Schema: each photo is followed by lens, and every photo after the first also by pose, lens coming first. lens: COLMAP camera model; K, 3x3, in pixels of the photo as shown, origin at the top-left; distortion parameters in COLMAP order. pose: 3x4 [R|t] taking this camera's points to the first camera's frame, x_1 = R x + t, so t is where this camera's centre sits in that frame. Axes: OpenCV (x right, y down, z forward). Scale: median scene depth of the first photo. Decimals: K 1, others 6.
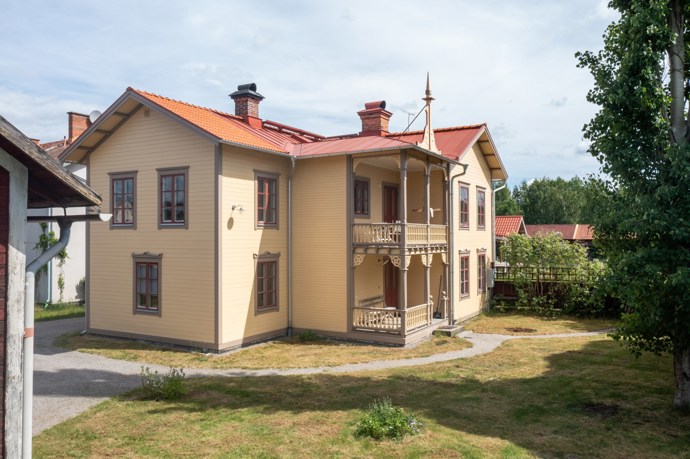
lens RADIAL K [[554.3, 0, 345.0], [0, 554.3, 229.5], [0, 0, 1]] dist [-0.003819, -0.001361]
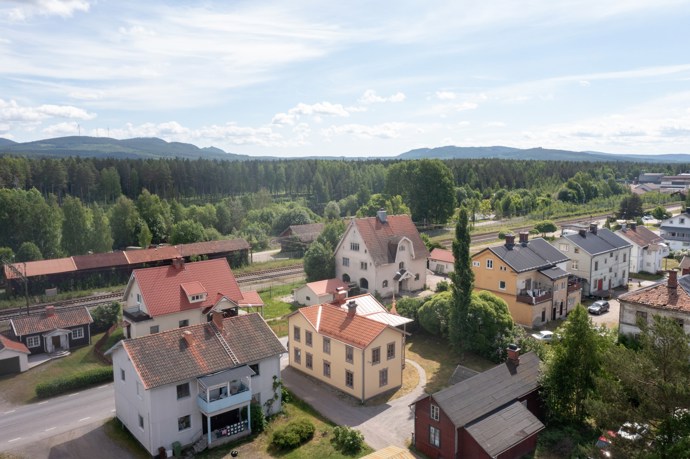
lens RADIAL K [[546.6, 0, 345.0], [0, 546.6, 229.5], [0, 0, 1]] dist [-0.003618, 0.000680]
pose [[0.311287, -0.115618, 0.943256, -3.475399], [-0.011124, 0.992060, 0.125271, -1.216437], [-0.950251, -0.049488, 0.307529, 0.233738]]
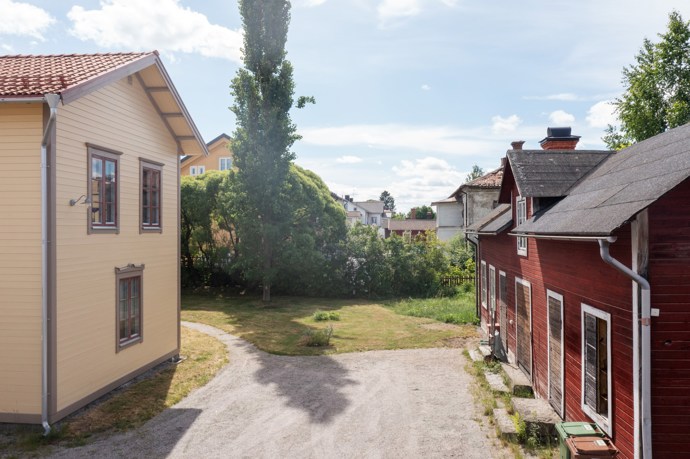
lens RADIAL K [[546.6, 0, 345.0], [0, 546.6, 229.5], [0, 0, 1]] dist [-0.003618, 0.000680]
pose [[-0.422642, 0.008169, 0.906260, -1.171680], [-0.009011, 0.999872, -0.013215, 0.000558], [-0.906252, -0.013752, -0.422514, 1.052483]]
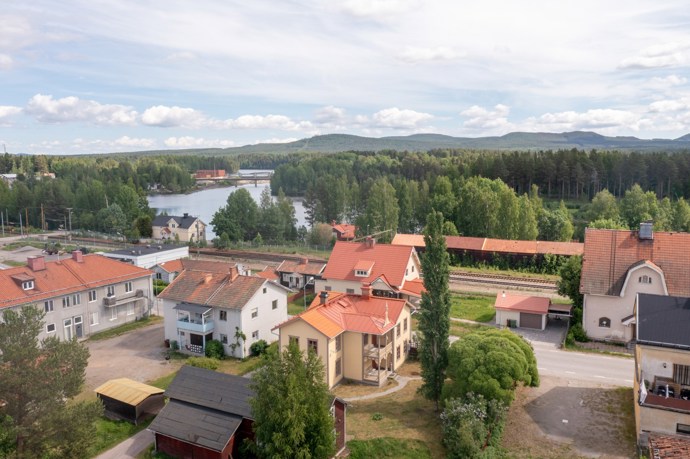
lens RADIAL K [[546.6, 0, 345.0], [0, 546.6, 229.5], [0, 0, 1]] dist [-0.003618, 0.000680]
pose [[0.997582, -0.013413, 0.068198, -0.322318], [0.003726, 0.990112, 0.140231, -1.219712], [-0.069404, -0.139638, 0.987767, -2.202398]]
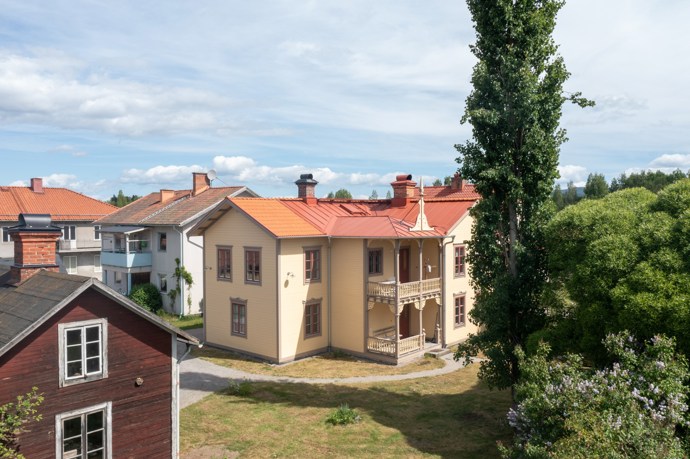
lens RADIAL K [[546.6, 0, 345.0], [0, 546.6, 229.5], [0, 0, 1]] dist [-0.003618, 0.000680]
pose [[0.980543, 0.003122, -0.196278, 0.252191], [0.003709, 0.999400, 0.034424, -0.208149], [0.196268, -0.034483, 0.979944, -0.476912]]
